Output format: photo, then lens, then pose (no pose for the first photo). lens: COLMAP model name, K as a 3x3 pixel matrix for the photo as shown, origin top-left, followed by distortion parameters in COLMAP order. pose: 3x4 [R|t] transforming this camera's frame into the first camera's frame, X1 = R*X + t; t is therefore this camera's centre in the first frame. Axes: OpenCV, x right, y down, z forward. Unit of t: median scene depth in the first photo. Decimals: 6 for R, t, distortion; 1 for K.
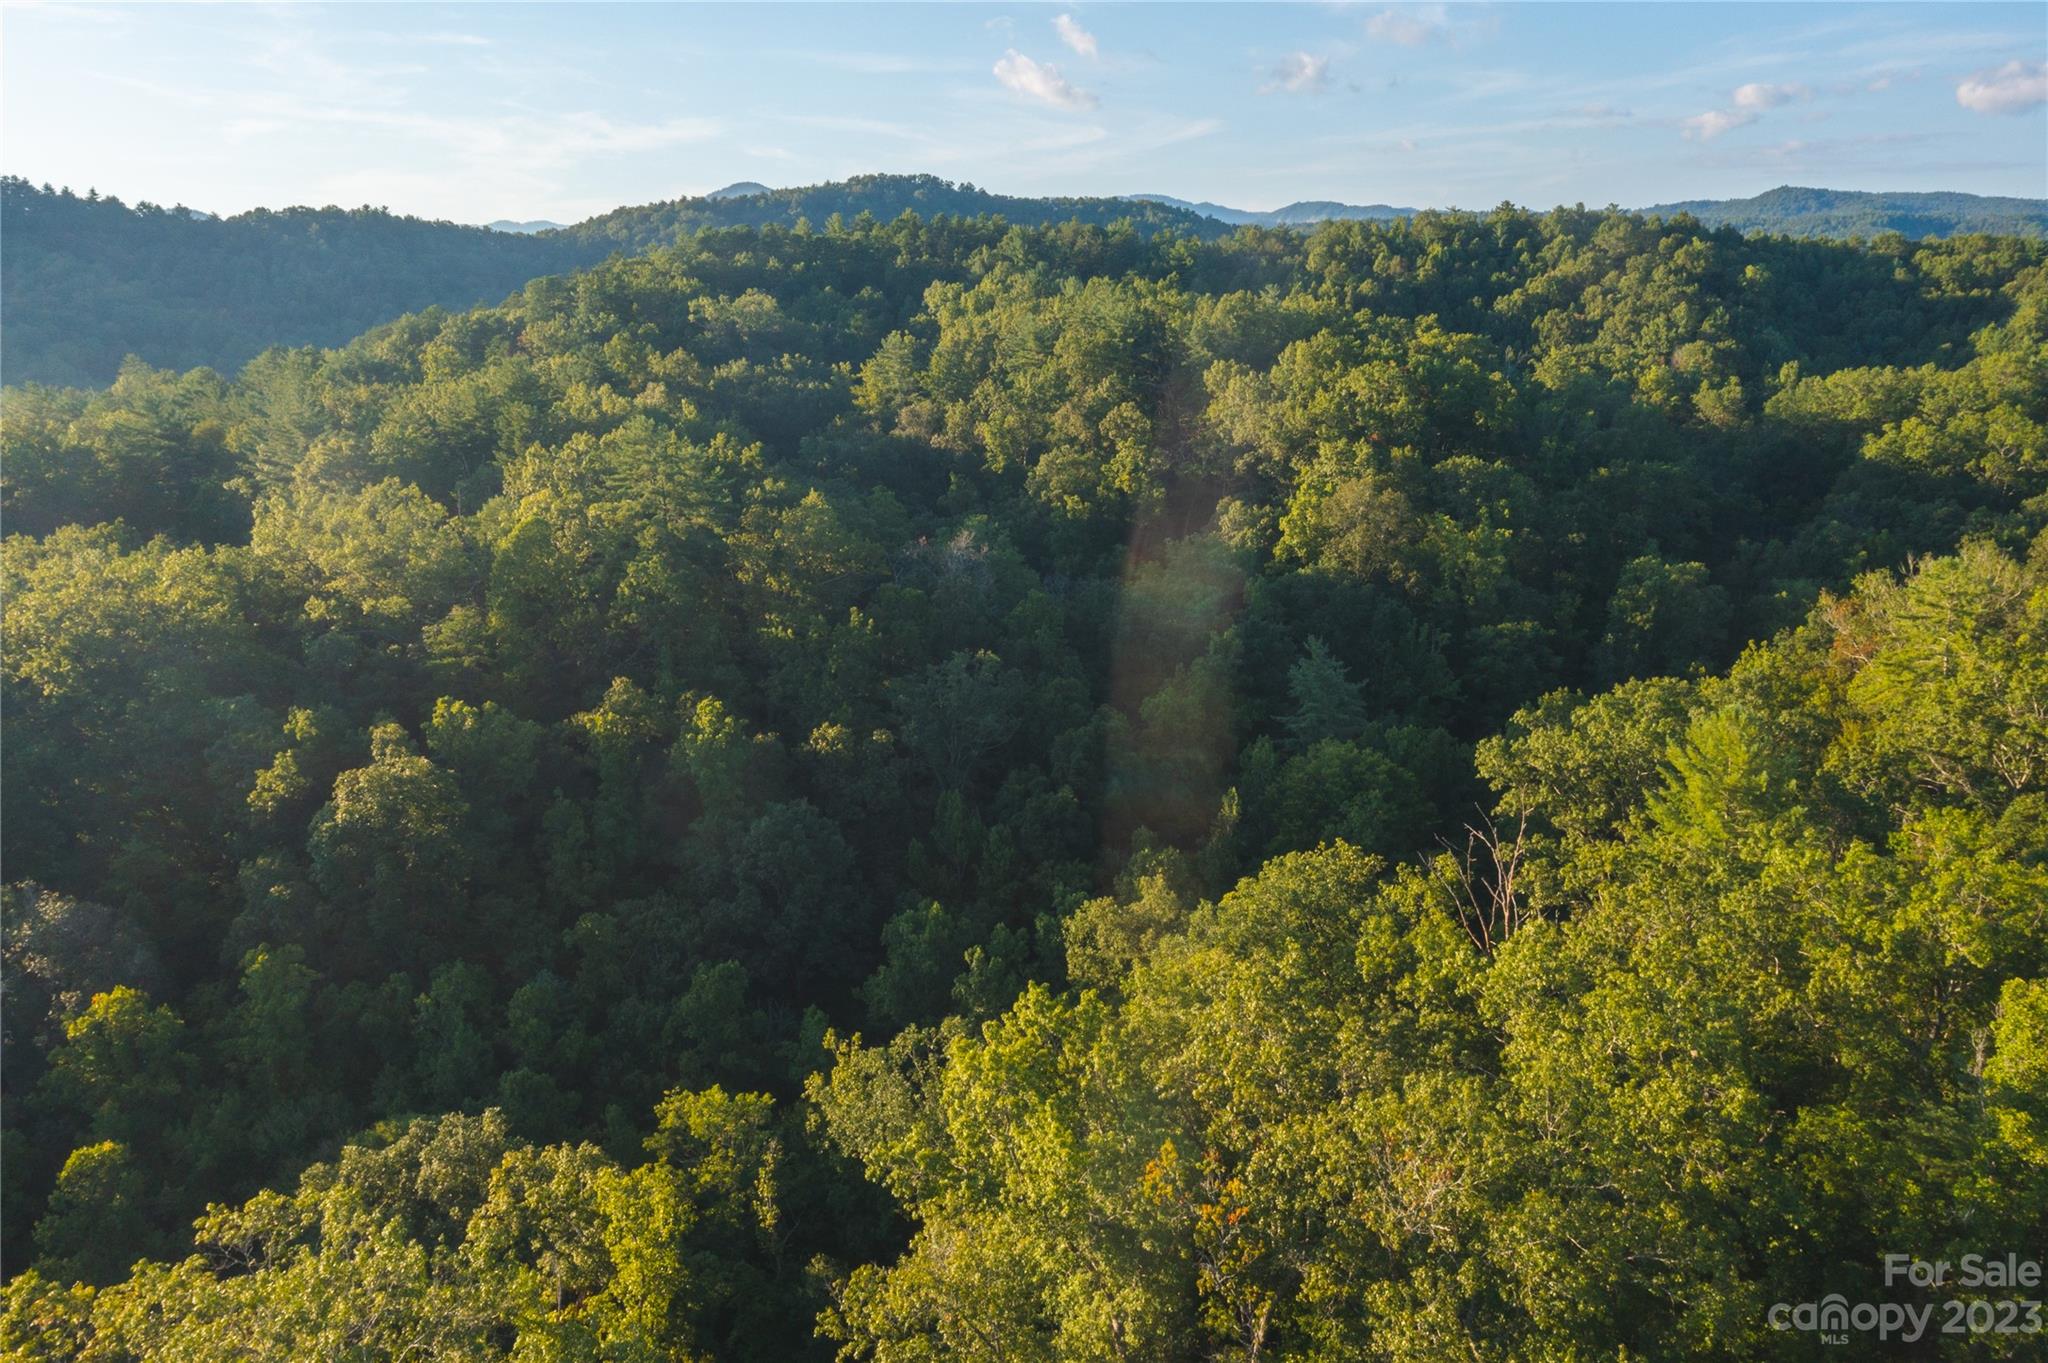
lens RADIAL K [[1609.6, 0, 1024.3], [0, 1609.6, 665.3], [0, 0, 1]] dist [-0.016292, 0.006200]
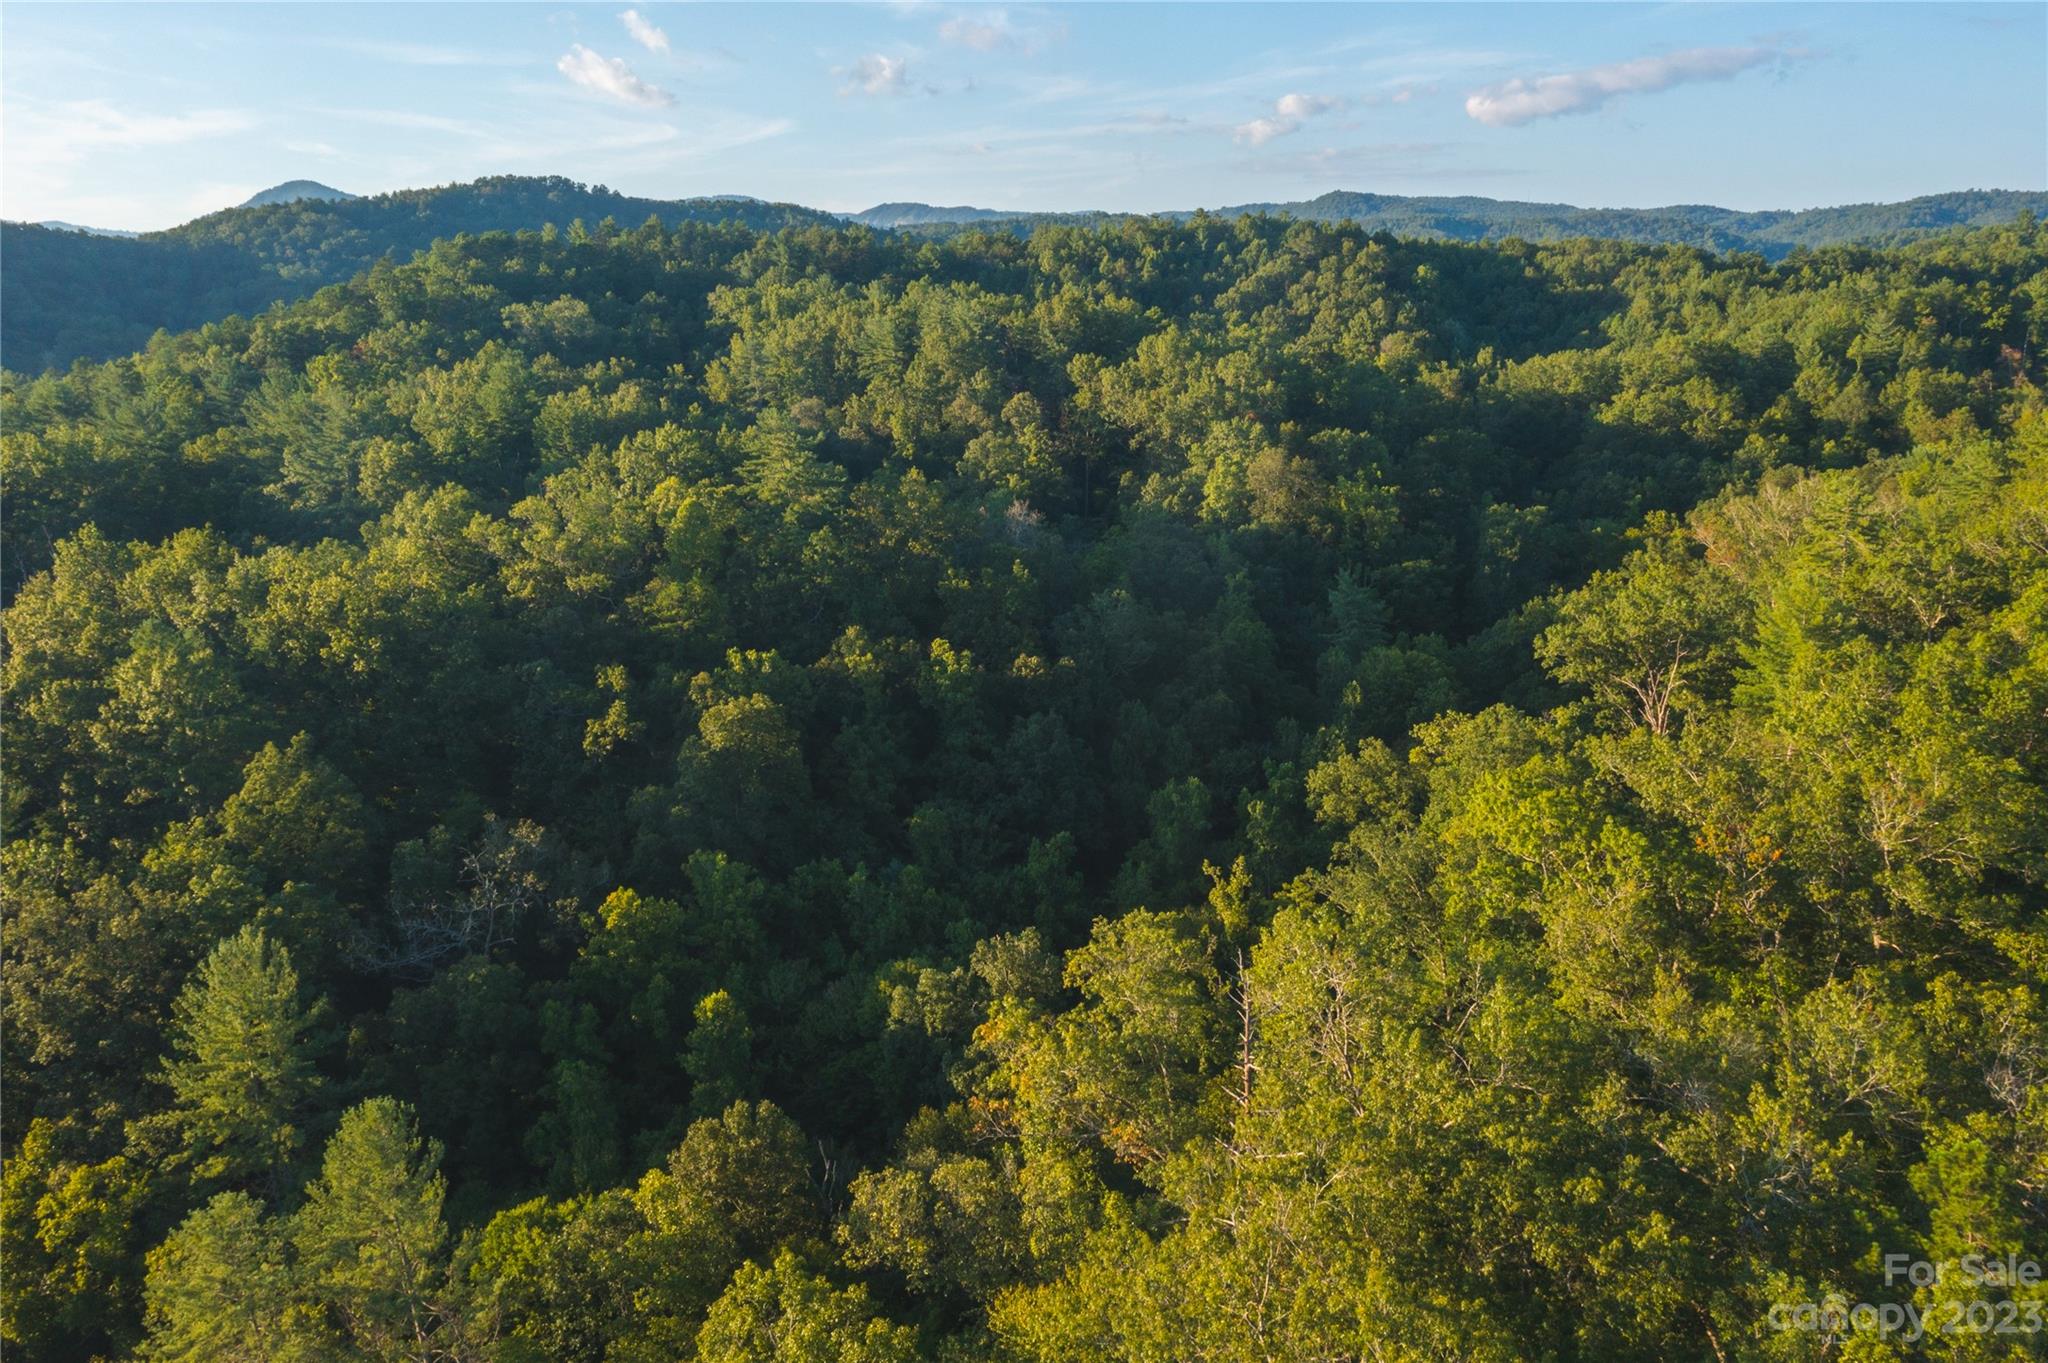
lens RADIAL K [[1609.6, 0, 1026.5], [0, 1609.6, 694.7], [0, 0, 1]] dist [-0.016292, 0.006200]
pose [[0.967056, -0.070152, 0.244706, -0.117996], [0.066096, 0.997506, 0.024758, 0.010312], [-0.245833, -0.007769, 0.969281, -0.048629]]
